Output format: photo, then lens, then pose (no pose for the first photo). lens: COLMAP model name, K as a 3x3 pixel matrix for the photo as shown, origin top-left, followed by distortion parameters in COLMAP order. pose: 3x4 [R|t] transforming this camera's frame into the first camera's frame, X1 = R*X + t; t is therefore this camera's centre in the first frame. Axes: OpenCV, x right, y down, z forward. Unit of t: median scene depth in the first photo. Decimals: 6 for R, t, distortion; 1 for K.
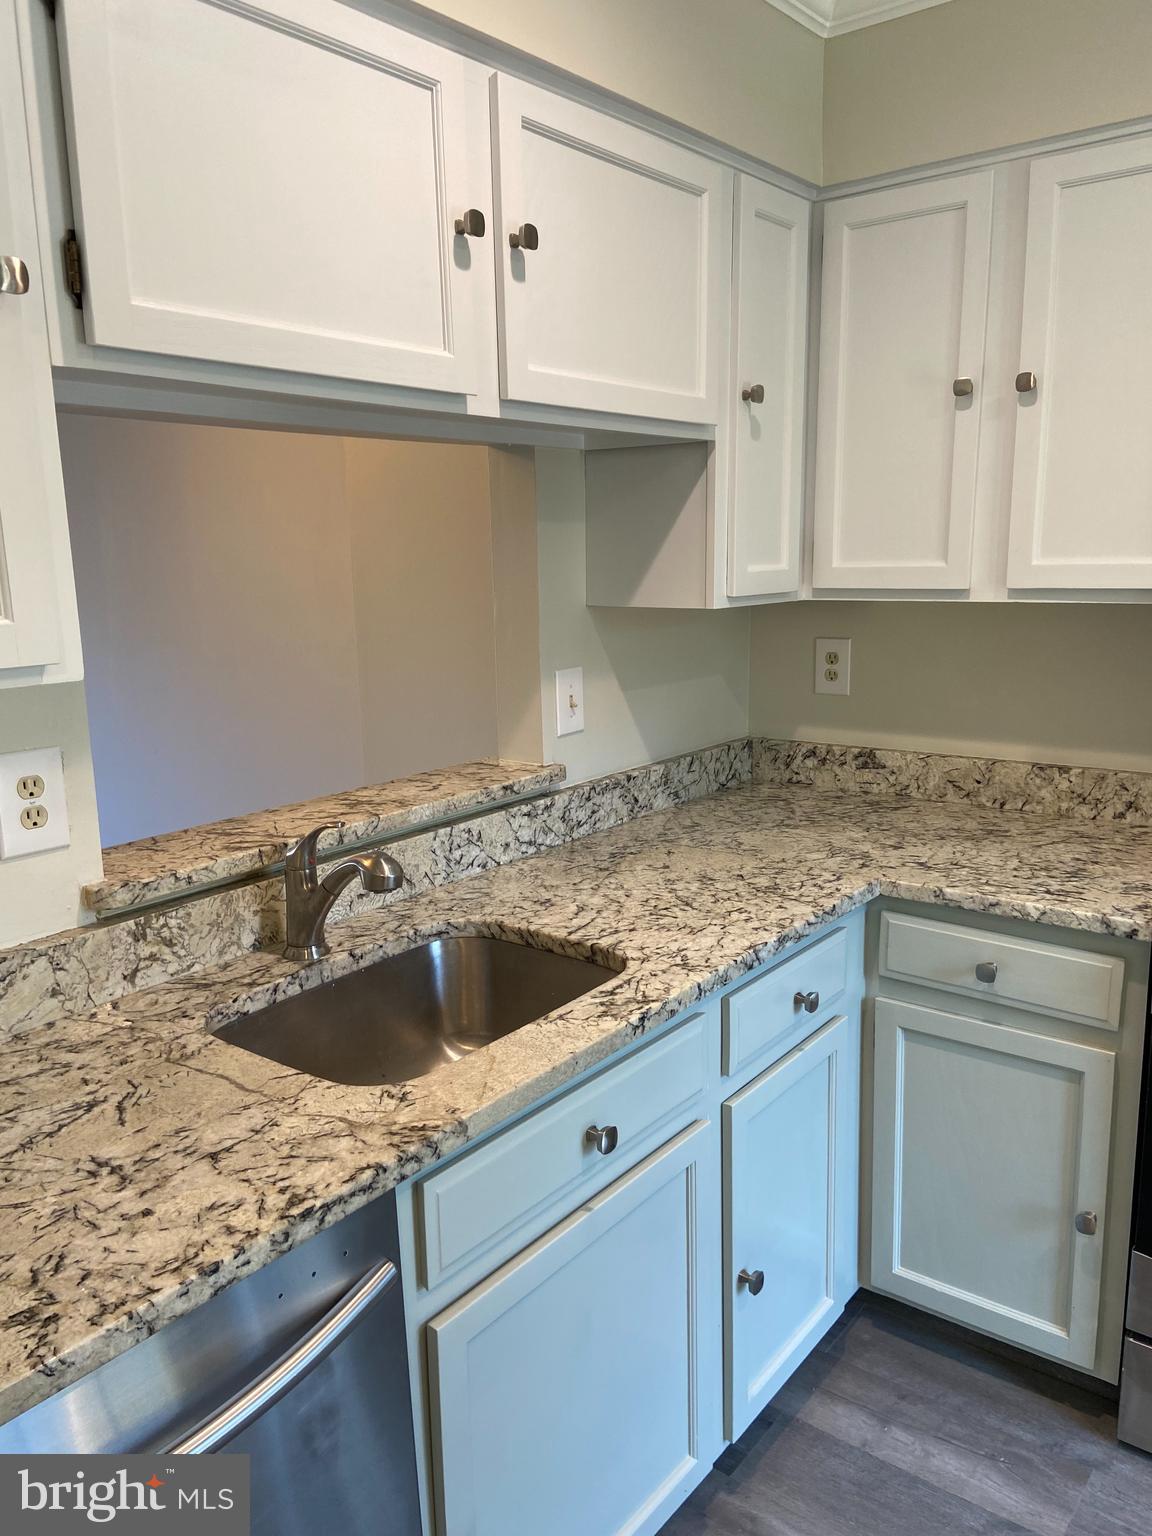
lens RADIAL K [[1157.8, 0, 584.0], [0, 1157.8, 762.2], [0, 0, 1]] dist [0.103158, -0.135327]
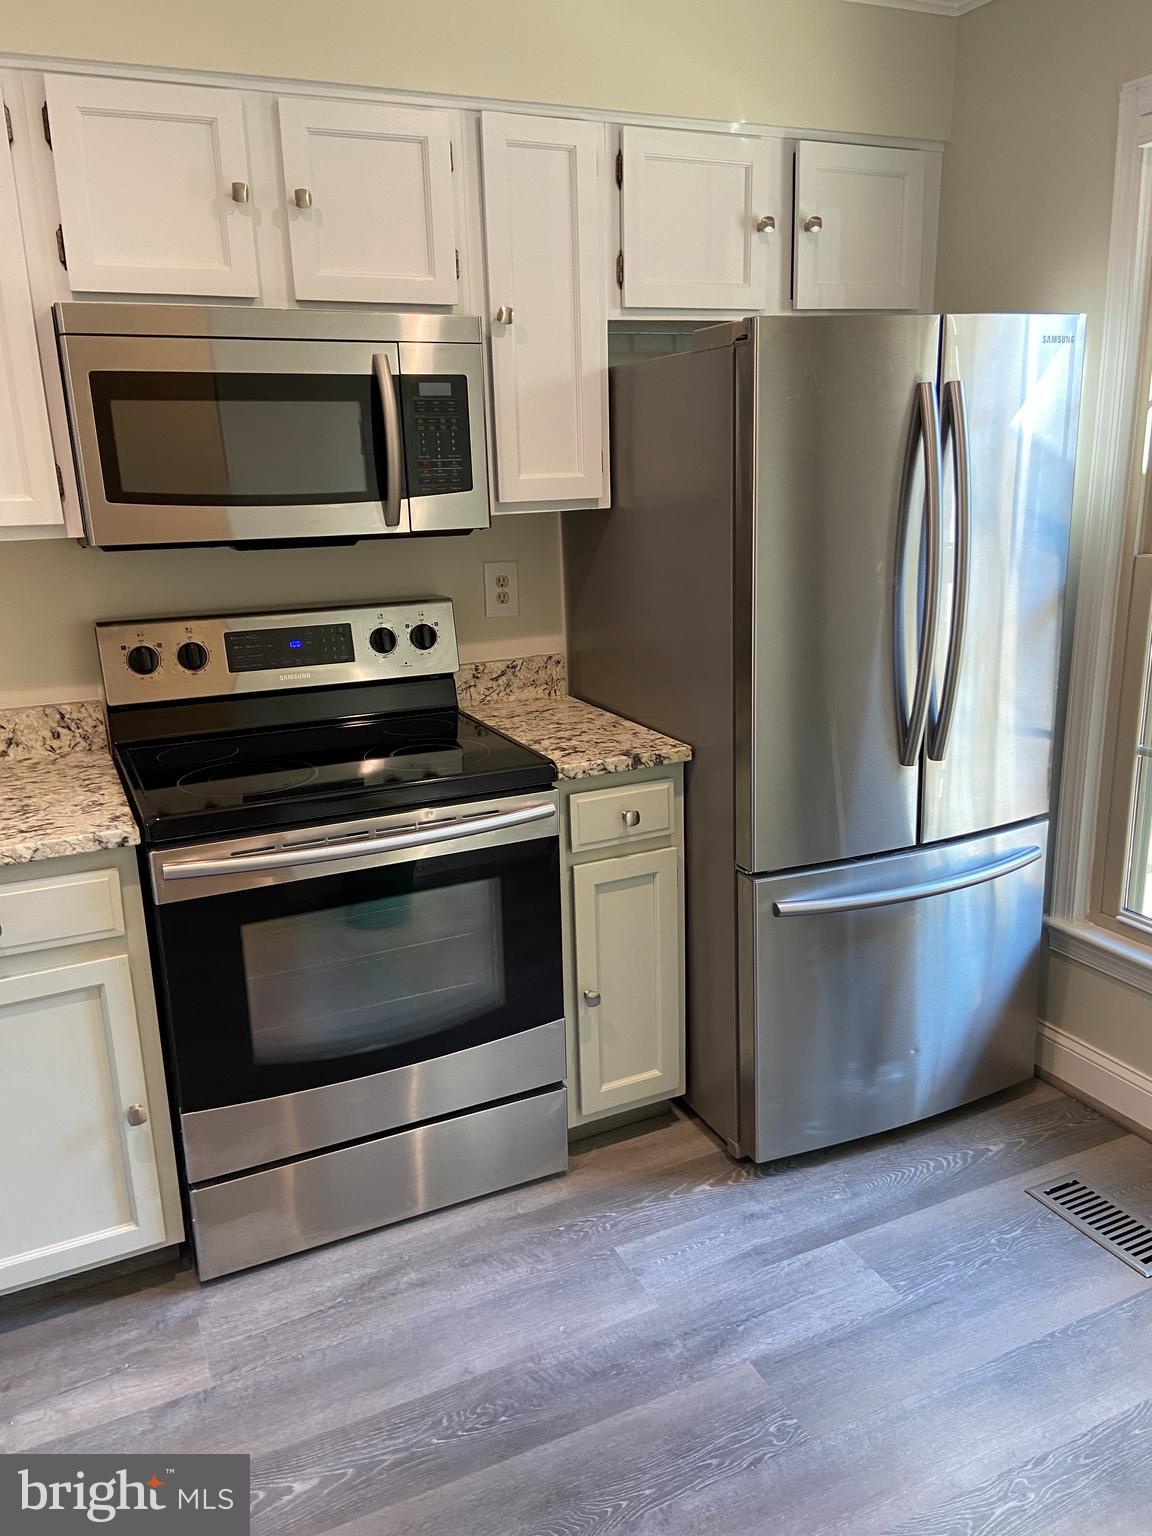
lens RADIAL K [[1135.2, 0, 547.7], [0, 1135.2, 764.5], [0, 0, 1]] dist [0.093434, -0.127943]
pose [[0.455513, -0.217617, 0.863221, -0.241669], [0.184696, 0.971665, 0.147493, -0.007088], [-0.870859, 0.092248, 0.482799, 0.134698]]
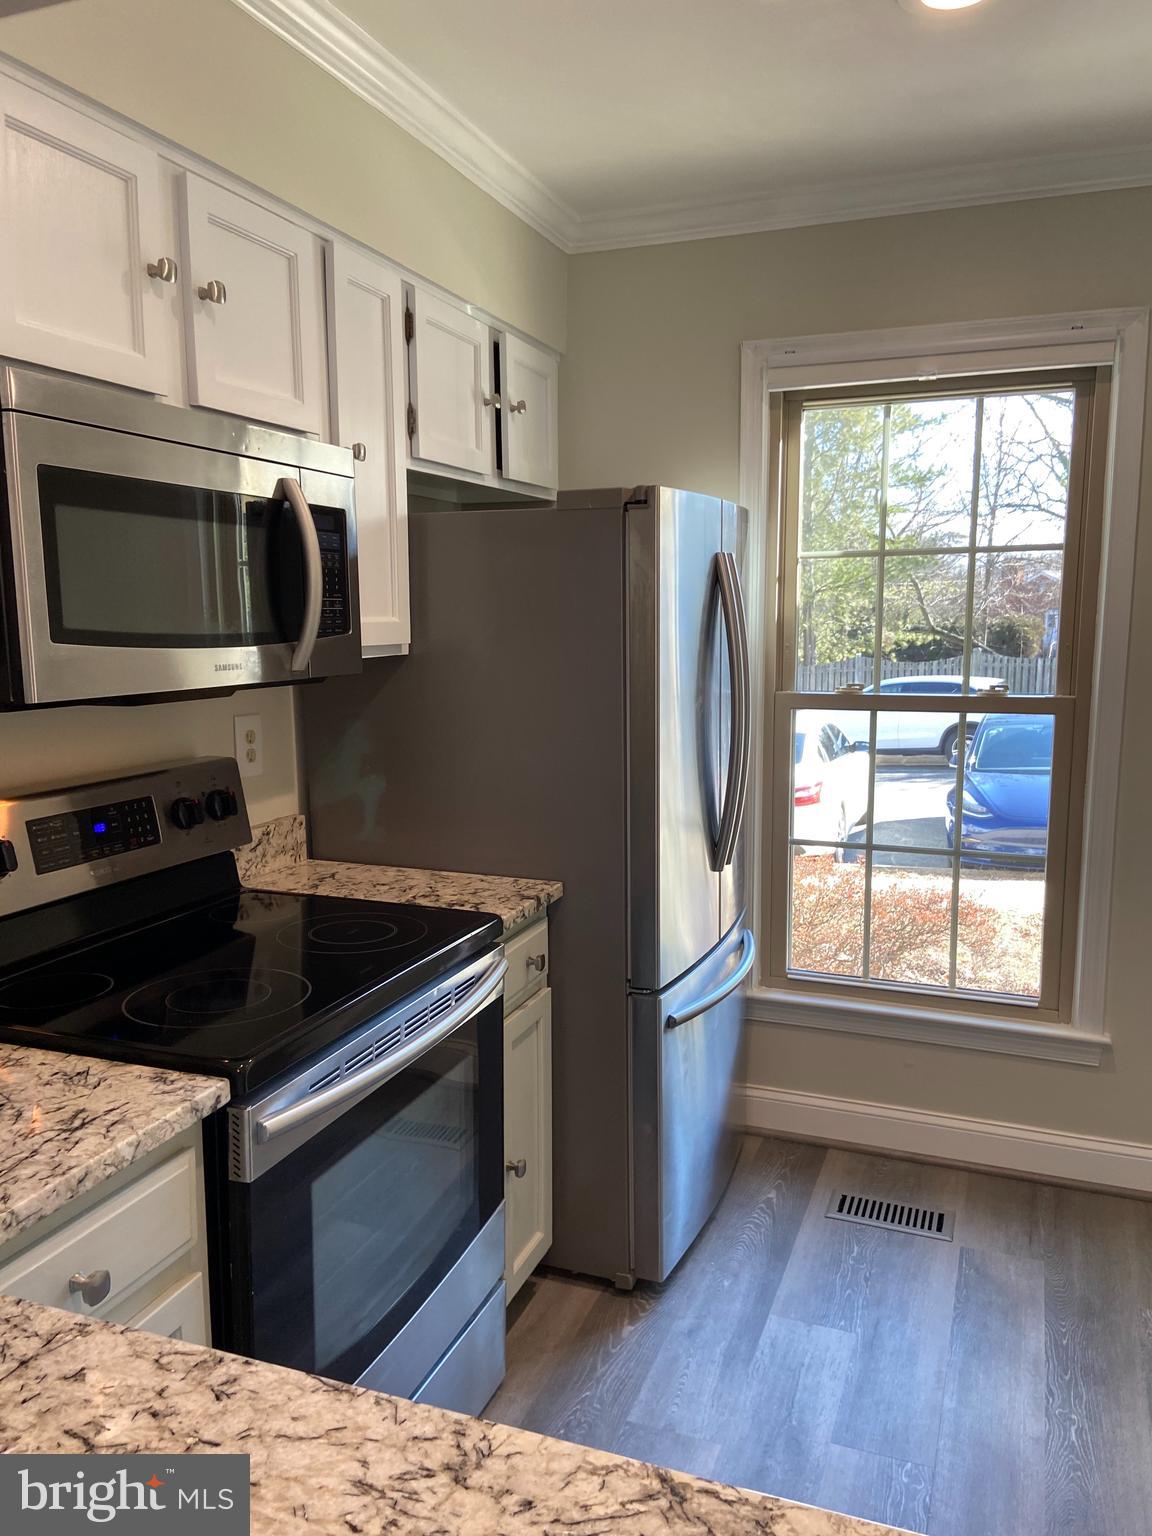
lens RADIAL K [[1157.8, 0, 584.0], [0, 1157.8, 762.2], [0, 0, 1]] dist [0.103158, -0.135327]
pose [[-0.304447, -0.099686, 0.947299, -0.304311], [0.187424, 0.968798, 0.162183, -0.145312], [-0.933908, 0.226922, -0.276264, 0.890641]]
